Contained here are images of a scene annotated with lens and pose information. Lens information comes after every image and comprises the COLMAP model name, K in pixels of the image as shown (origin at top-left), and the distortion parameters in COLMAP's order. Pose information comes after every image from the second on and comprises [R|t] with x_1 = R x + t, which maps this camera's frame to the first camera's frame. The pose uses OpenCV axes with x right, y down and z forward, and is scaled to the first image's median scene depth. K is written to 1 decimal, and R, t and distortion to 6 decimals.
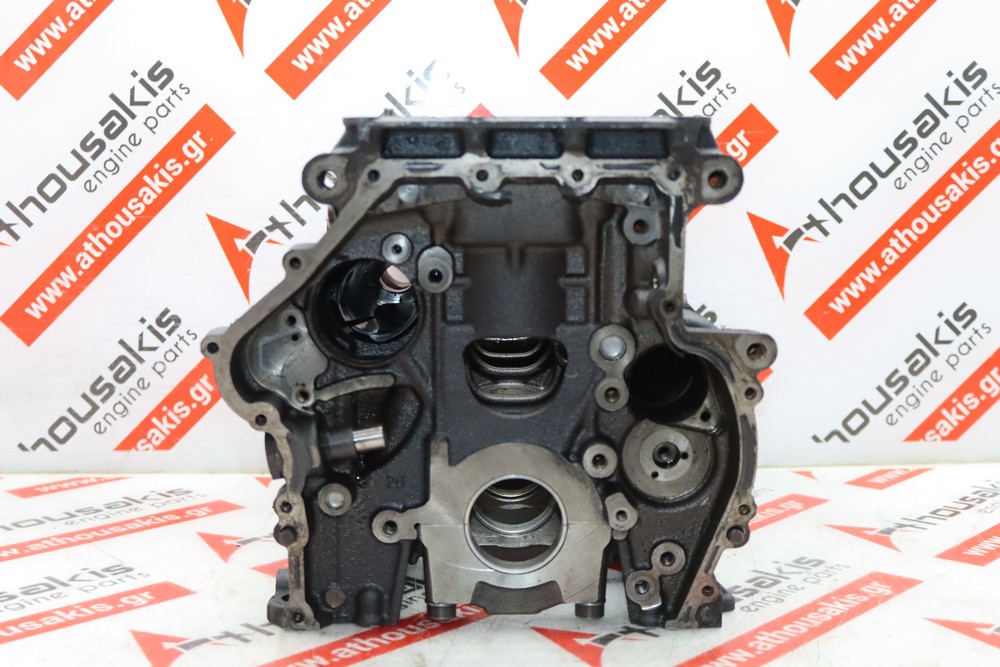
lens RADIAL K [[1443.5, 0, 500.0], [0, 1443.5, 333.5], [0, 0, 1]] dist [-0.021210, -0.025435]
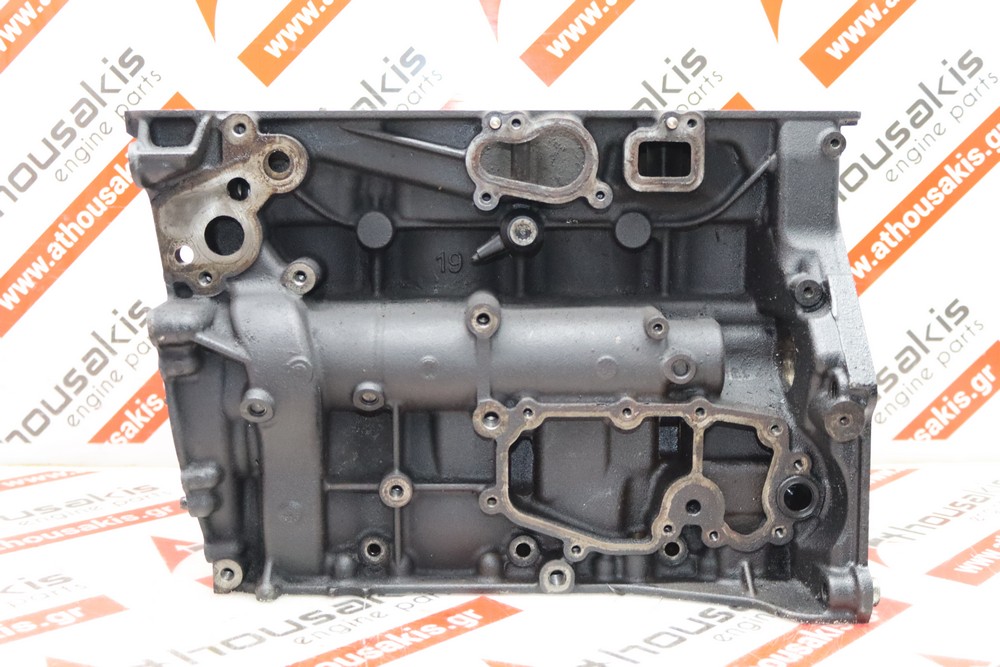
lens RADIAL K [[1264.5, 0, 500.0], [0, 1264.5, 333.5], [0, 0, 1]] dist [-0.024631, -0.078488]
pose [[0.999638, 0.006766, -0.026050, 0.037489], [-0.006285, 0.999810, 0.018468, -0.011965], [0.026170, -0.018298, 0.999490, 0.145709]]
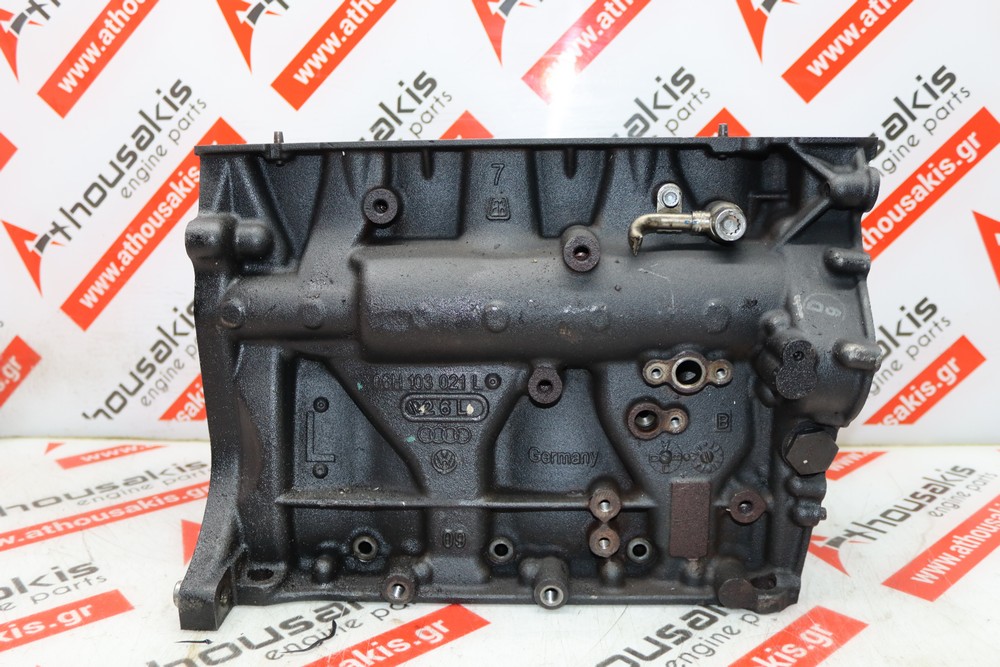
lens RADIAL K [[933.5, 0, 500.0], [0, 933.5, 333.5], [0, 0, 1]] dist [-0.095296, 0.025445]
pose [[0.993062, 0.012516, -0.116927, 0.093449], [-0.001713, 0.995754, 0.092040, -0.057975], [0.117582, -0.091201, 0.988866, 0.304582]]
